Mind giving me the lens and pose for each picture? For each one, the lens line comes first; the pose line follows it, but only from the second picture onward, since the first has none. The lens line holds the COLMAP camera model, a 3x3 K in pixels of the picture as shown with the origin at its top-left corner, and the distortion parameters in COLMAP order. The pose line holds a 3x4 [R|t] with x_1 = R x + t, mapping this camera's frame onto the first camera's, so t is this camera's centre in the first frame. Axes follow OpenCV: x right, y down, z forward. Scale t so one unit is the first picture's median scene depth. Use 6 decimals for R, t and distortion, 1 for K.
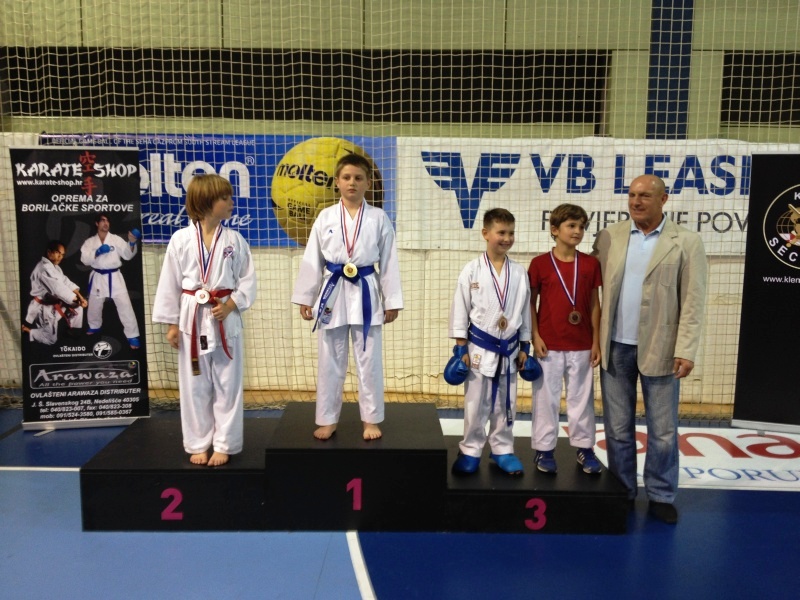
lens RADIAL K [[754.6, 0, 400.0], [0, 754.6, 300.0], [0, 0, 1]] dist [0.118615, -0.298469]
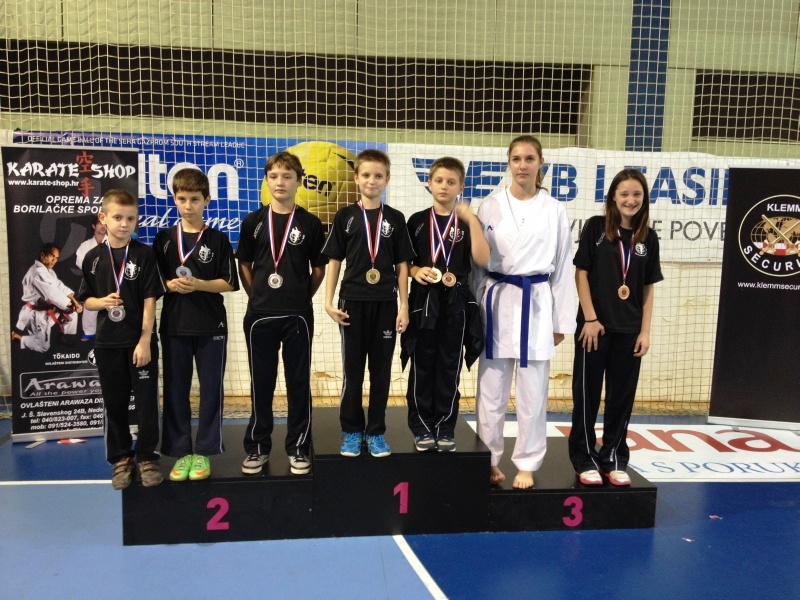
lens RADIAL K [[752.9, 0, 400.0], [0, 752.9, 300.0], [0, 0, 1]] dist [0.106954, -0.256868]
pose [[0.992616, -0.000833, 0.121295, -0.126919], [0.001089, 0.999997, -0.002047, -0.004178], [-0.121293, 0.002164, 0.992614, -0.001541]]
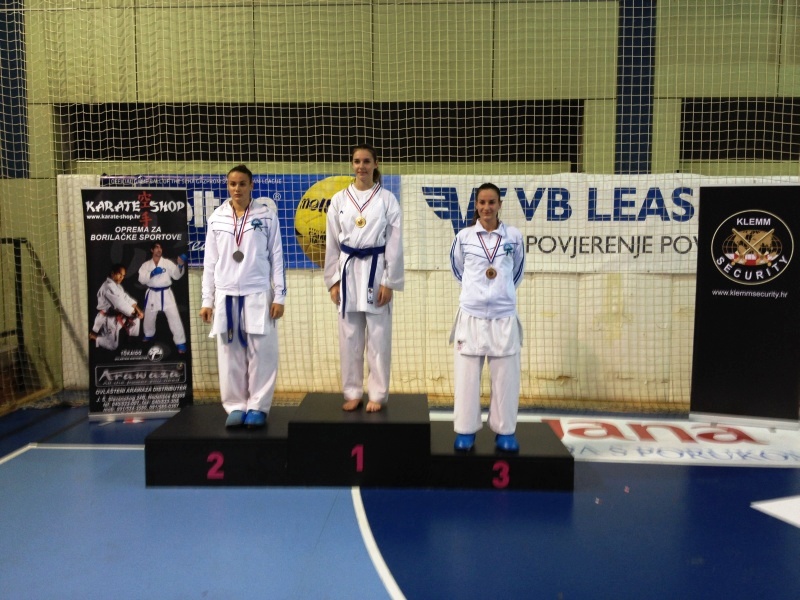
lens RADIAL K [[754.6, 0, 400.0], [0, 754.6, 300.0], [0, 0, 1]] dist [0.118615, -0.298469]
pose [[0.999303, -0.005722, -0.036889, 0.041477], [0.004372, 0.999322, -0.036563, 0.025335], [0.037073, 0.036376, 0.998650, -0.190908]]
